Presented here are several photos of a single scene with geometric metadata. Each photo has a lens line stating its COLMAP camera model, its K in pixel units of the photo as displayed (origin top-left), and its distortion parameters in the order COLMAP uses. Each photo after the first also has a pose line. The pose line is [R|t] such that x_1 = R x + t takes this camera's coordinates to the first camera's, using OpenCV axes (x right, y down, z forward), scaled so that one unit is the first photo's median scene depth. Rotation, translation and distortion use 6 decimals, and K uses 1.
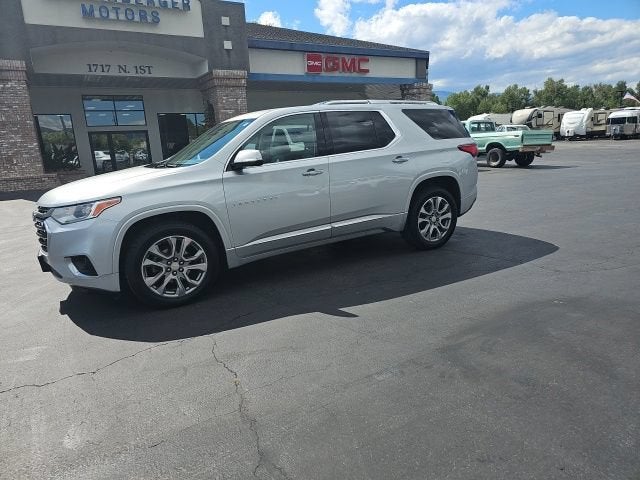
lens RADIAL K [[419.4, 0, 313.3], [0, 419.4, 242.0], [0, 0, 1]] dist [0.053902, -0.043771]
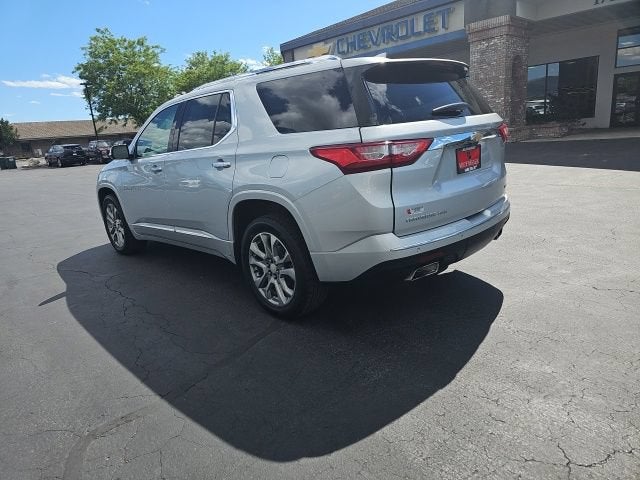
lens RADIAL K [[419.4, 0, 308.5], [0, 419.4, 236.0], [0, 0, 1]] dist [0.053902, -0.043771]
pose [[0.243859, 0.268855, -0.931799, 0.845285], [-0.152527, 0.959480, 0.236924, -0.248545], [0.957741, 0.084349, 0.274985, 0.889853]]
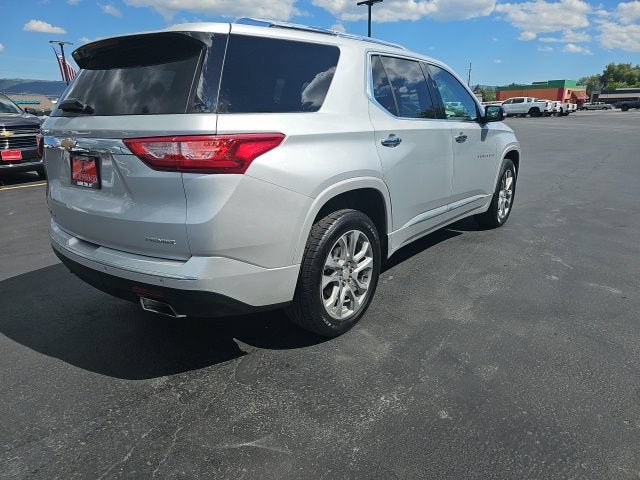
lens RADIAL K [[419.4, 0, 314.5], [0, 419.4, 240.7], [0, 0, 1]] dist [0.053902, -0.043771]
pose [[-0.928608, 0.173765, -0.327861, 0.298751], [-0.019234, 0.859847, 0.510190, -0.409940], [0.370563, 0.480072, -0.795118, 1.691515]]
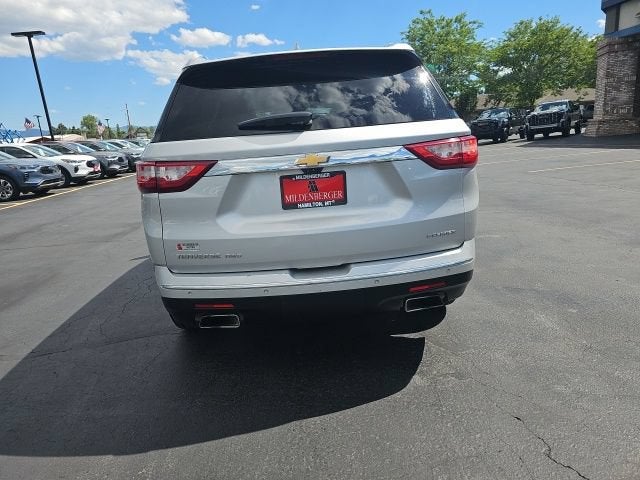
lens RADIAL K [[419.4, 0, 310.3], [0, 419.4, 242.4], [0, 0, 1]] dist [0.053902, -0.043771]
pose [[-0.437610, 0.304090, -0.846184, 0.707036], [-0.115133, 0.914381, 0.388140, -0.352852], [0.891763, 0.267277, -0.365131, 1.380616]]
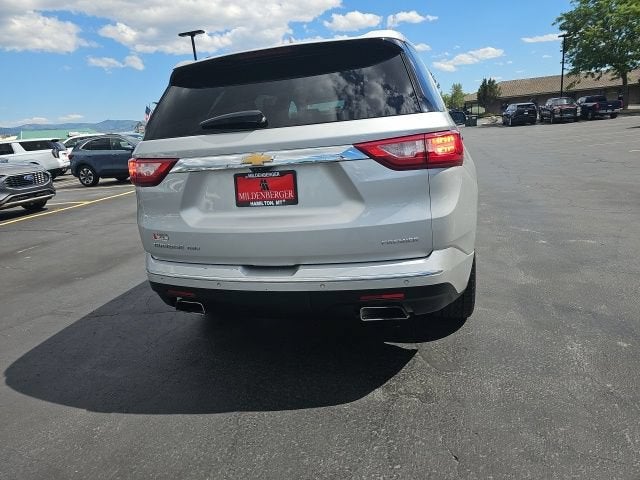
lens RADIAL K [[419.4, 0, 312.1], [0, 419.4, 240.3], [0, 0, 1]] dist [0.053902, -0.043771]
pose [[-0.696371, 0.290978, -0.656048, 0.600811], [-0.043507, 0.895324, 0.443286, -0.378287], [0.716362, 0.337234, -0.610818, 1.513028]]
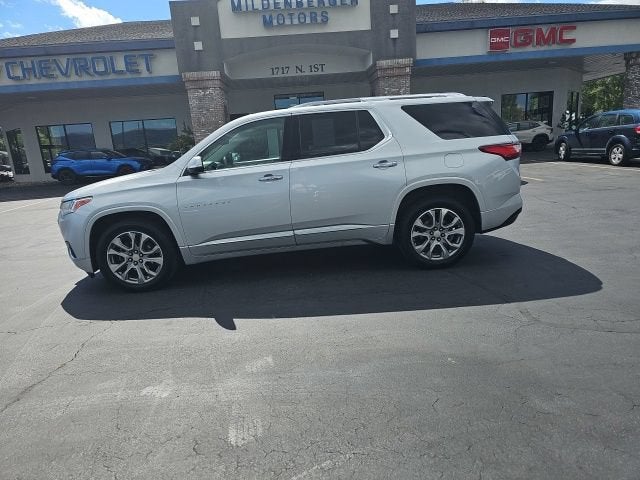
lens RADIAL K [[419.4, 0, 316.0], [0, 419.4, 245.5], [0, 0, 1]] dist [0.053902, -0.043771]
pose [[0.886894, 0.099036, -0.451233, 0.458932], [-0.083091, 0.995019, 0.055071, -0.058520], [0.454440, -0.011349, 0.890705, 0.136674]]
